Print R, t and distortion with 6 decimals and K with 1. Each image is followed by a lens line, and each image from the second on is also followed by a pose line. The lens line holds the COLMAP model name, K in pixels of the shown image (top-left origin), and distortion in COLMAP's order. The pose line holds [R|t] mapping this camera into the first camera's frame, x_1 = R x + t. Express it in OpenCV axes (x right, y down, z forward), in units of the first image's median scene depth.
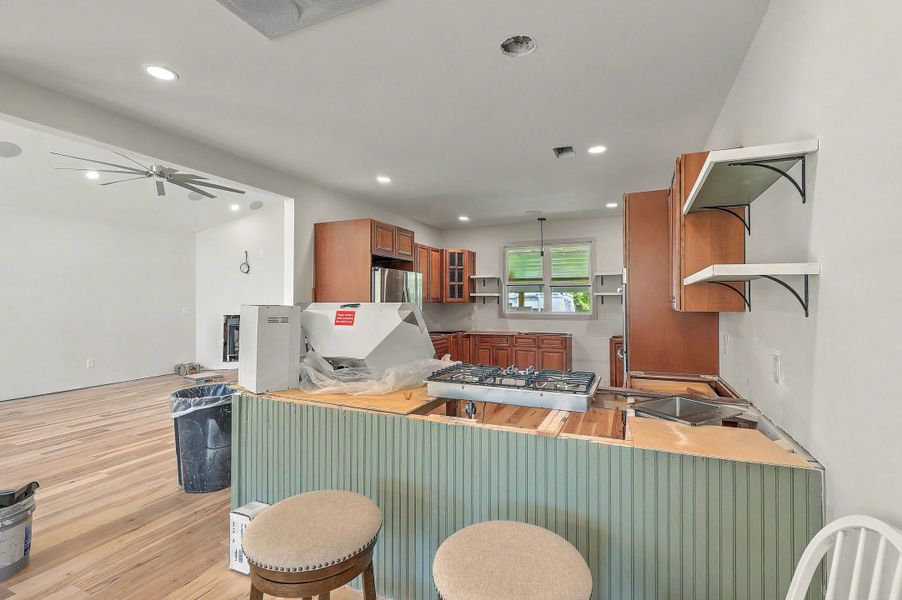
lens RADIAL K [[408.3, 0, 452.1], [0, 408.3, 294.7], [0, 0, 1]] dist [0.000562, -0.000111]
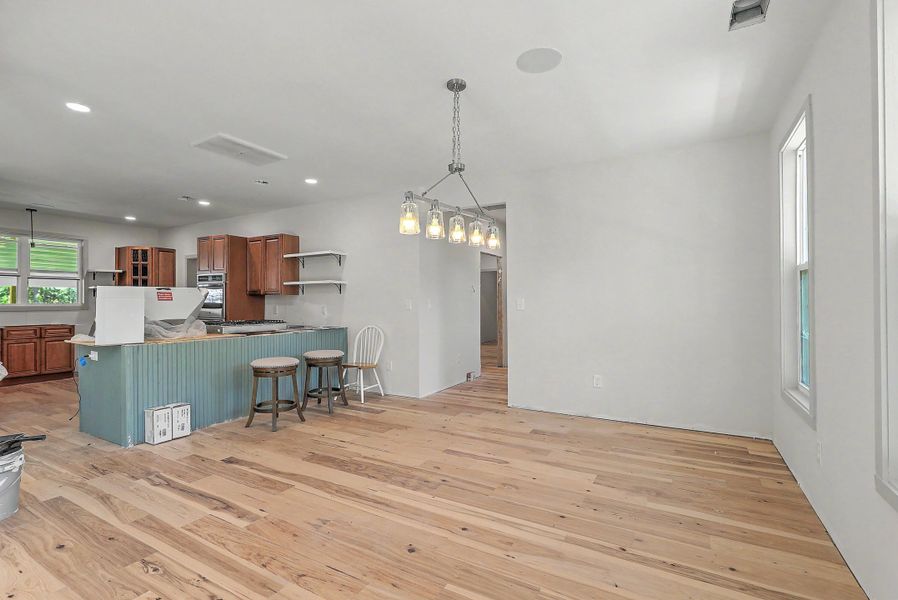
lens RADIAL K [[406.5, 0, 453.0], [0, 406.5, 297.0], [0, 0, 1]] dist [0.000562, -0.000111]
pose [[0.098217, 0.004668, 0.995154, -0.633320], [-0.005522, 0.999976, -0.004145, 0.023739], [-0.995150, -0.005088, 0.098240, -0.110616]]
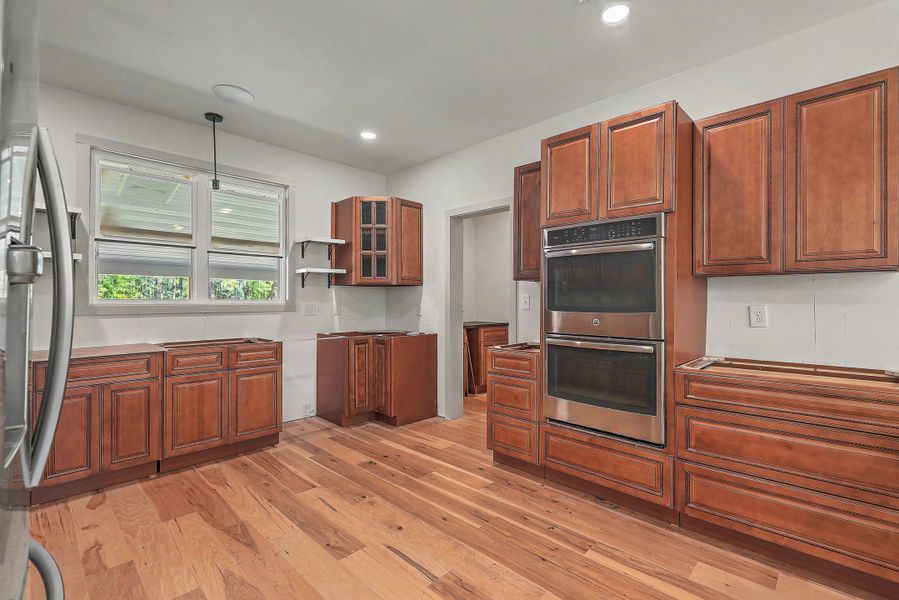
lens RADIAL K [[406.9, 0, 452.3], [0, 406.9, 297.4], [0, 0, 1]] dist [0.000562, -0.000111]
pose [[0.347311, 0.008882, 0.937708, -0.143770], [-0.008710, 0.999943, -0.006245, 0.039222], [-0.937710, -0.005998, 0.347368, 0.522756]]
